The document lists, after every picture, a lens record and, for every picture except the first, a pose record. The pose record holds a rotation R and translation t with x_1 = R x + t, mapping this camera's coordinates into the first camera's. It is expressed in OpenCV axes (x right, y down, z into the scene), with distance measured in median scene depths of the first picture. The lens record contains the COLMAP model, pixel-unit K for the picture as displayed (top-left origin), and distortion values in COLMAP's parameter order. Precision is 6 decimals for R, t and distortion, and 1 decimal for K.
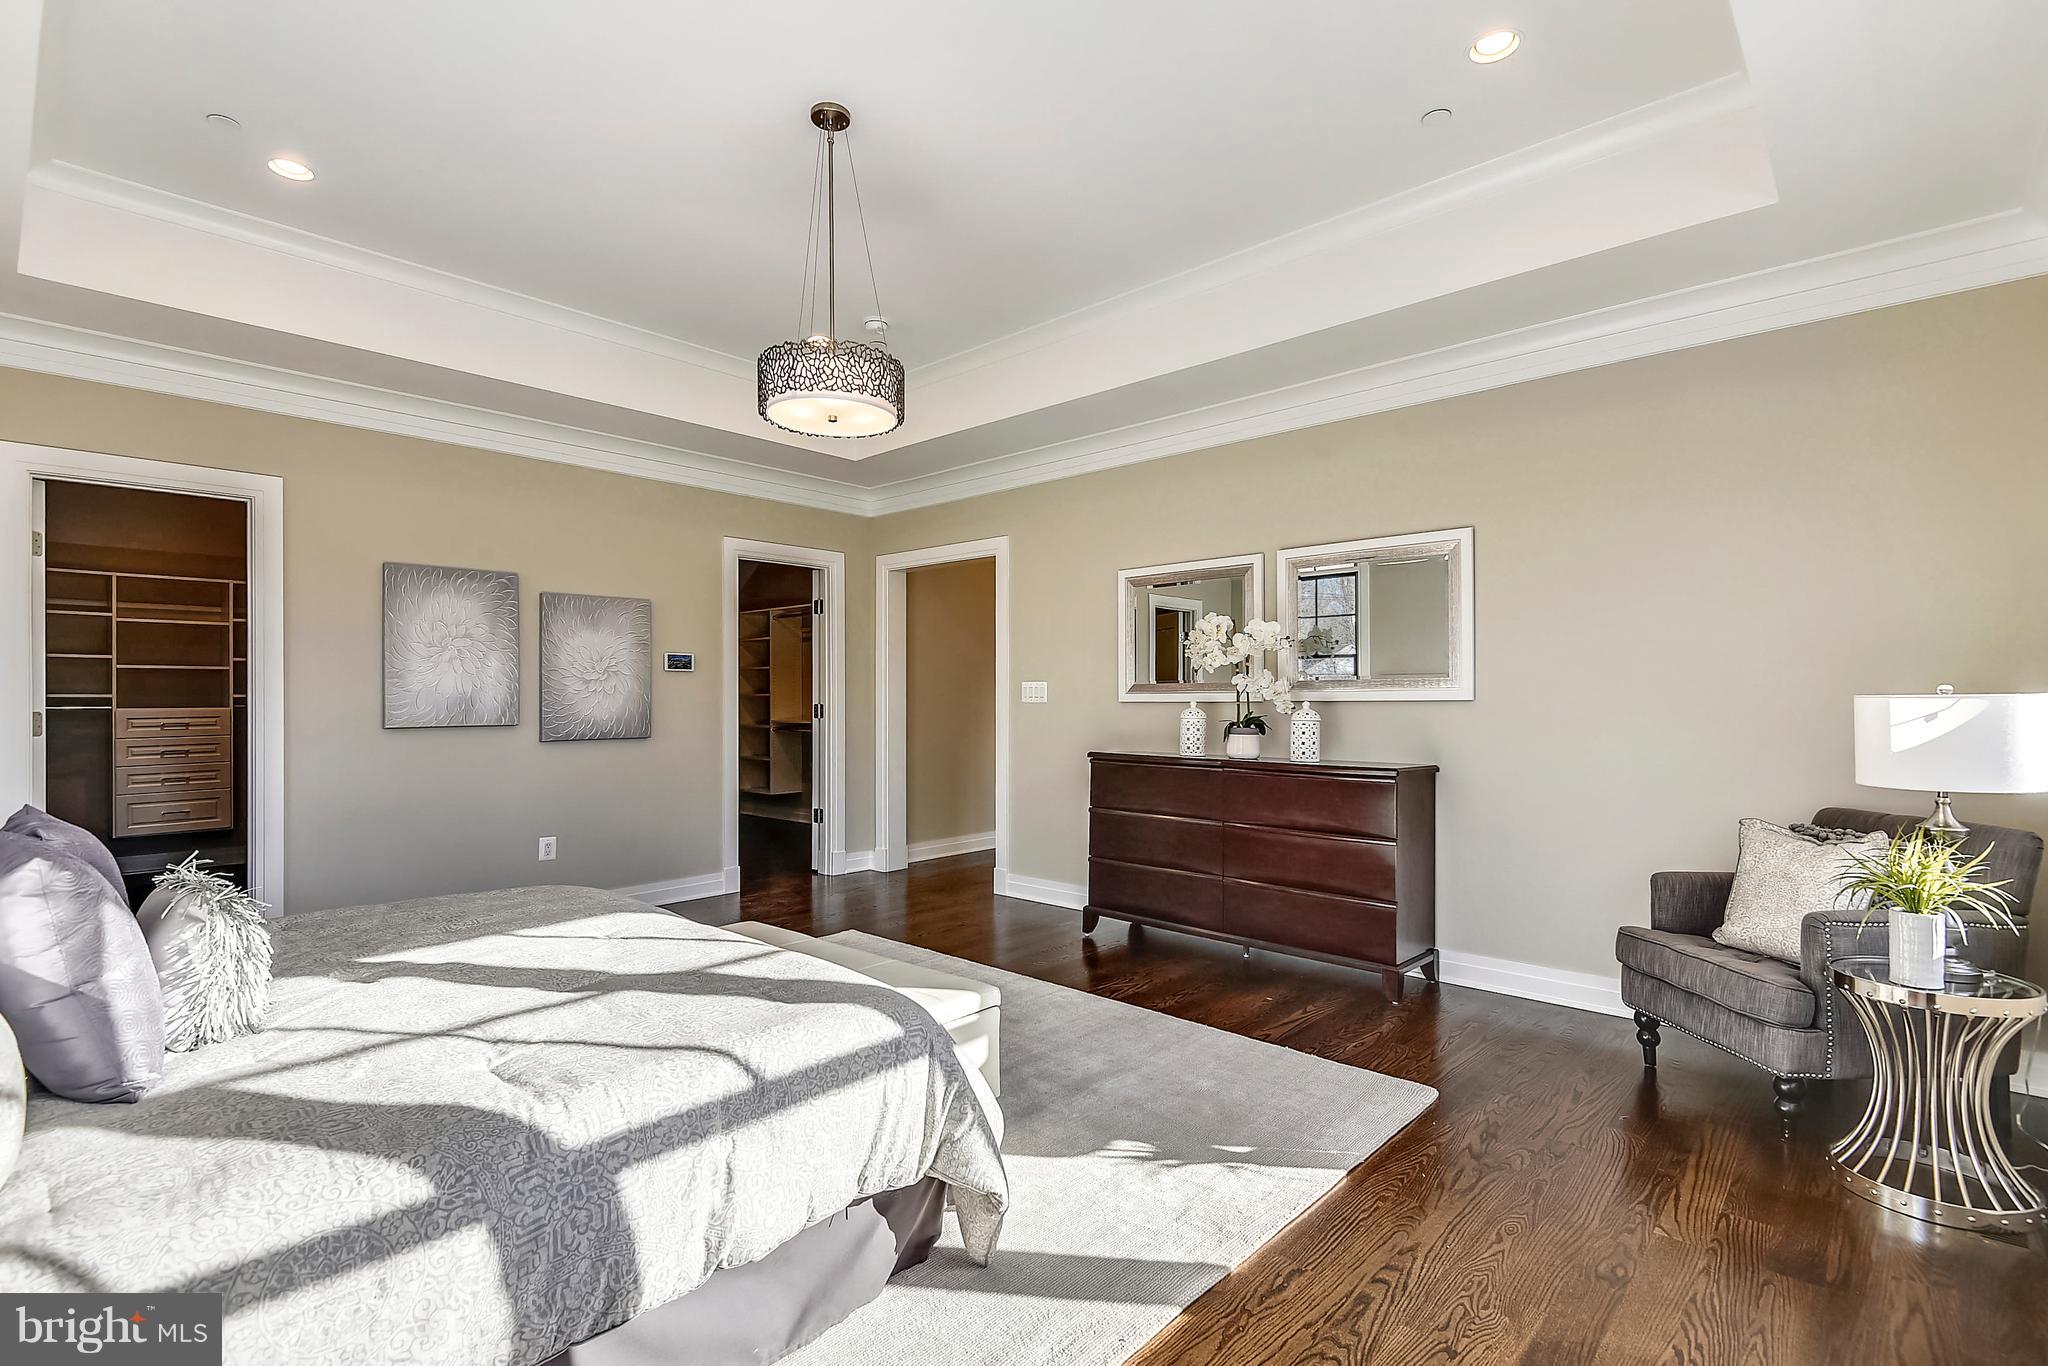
lens RADIAL K [[949.7, 0, 1022.7], [0, 949.7, 689.5], [0, 0, 1]] dist [-0.005588, -0.000780]
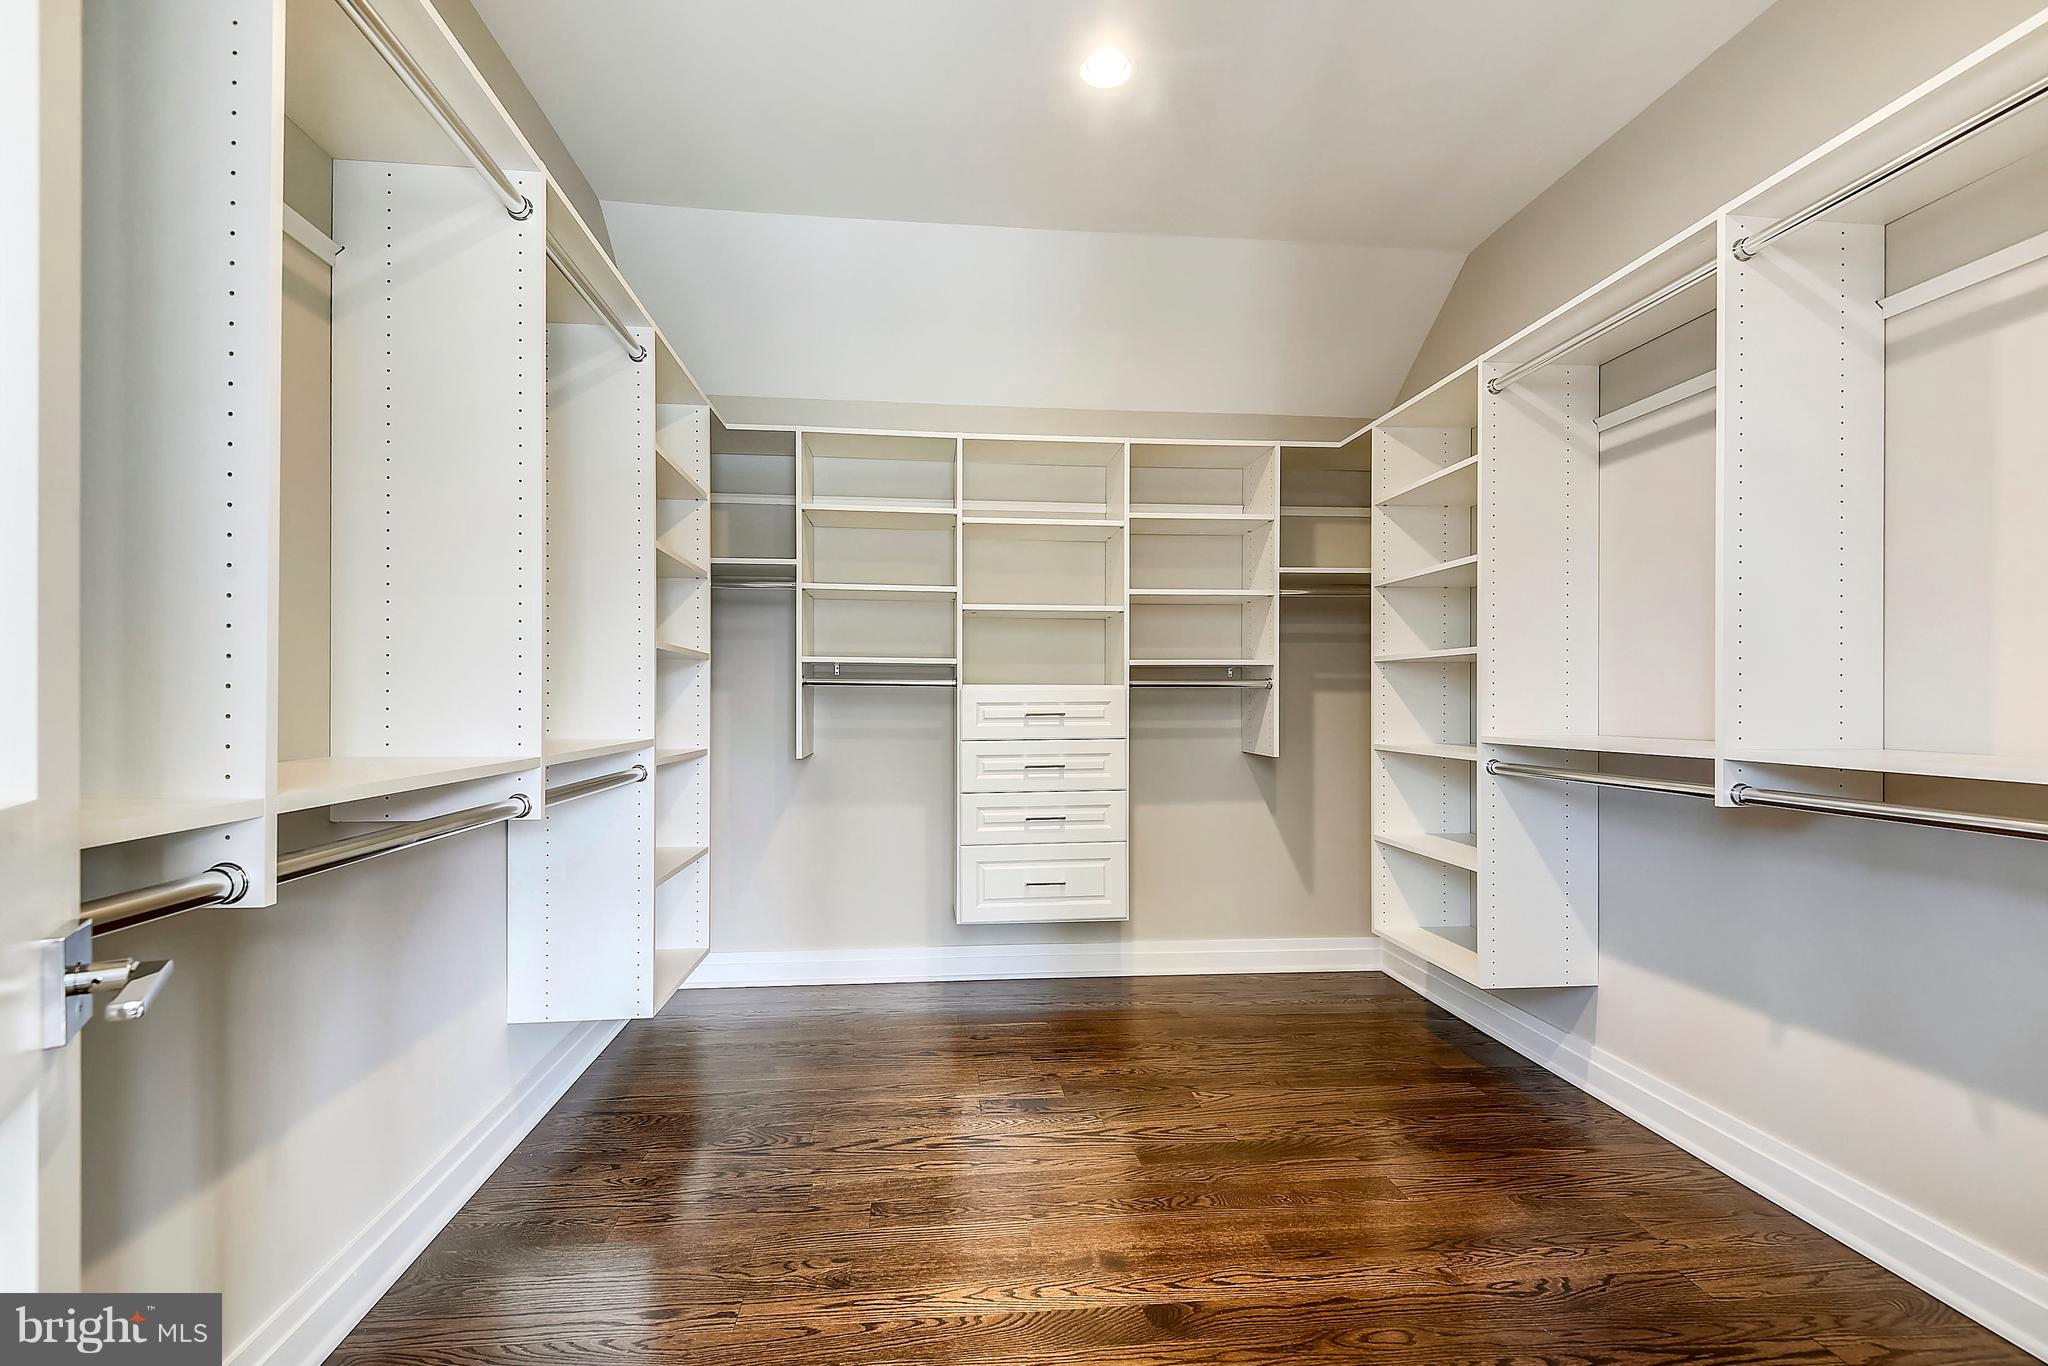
lens RADIAL K [[949.7, 0, 1025.8], [0, 949.7, 686.2], [0, 0, 1]] dist [-0.005588, -0.000780]
pose [[0.758606, 0.000201, -0.651549, -0.580074], [0.003555, 0.999984, 0.004448, 0.018961], [0.651539, -0.005690, 0.758593, 0.612533]]
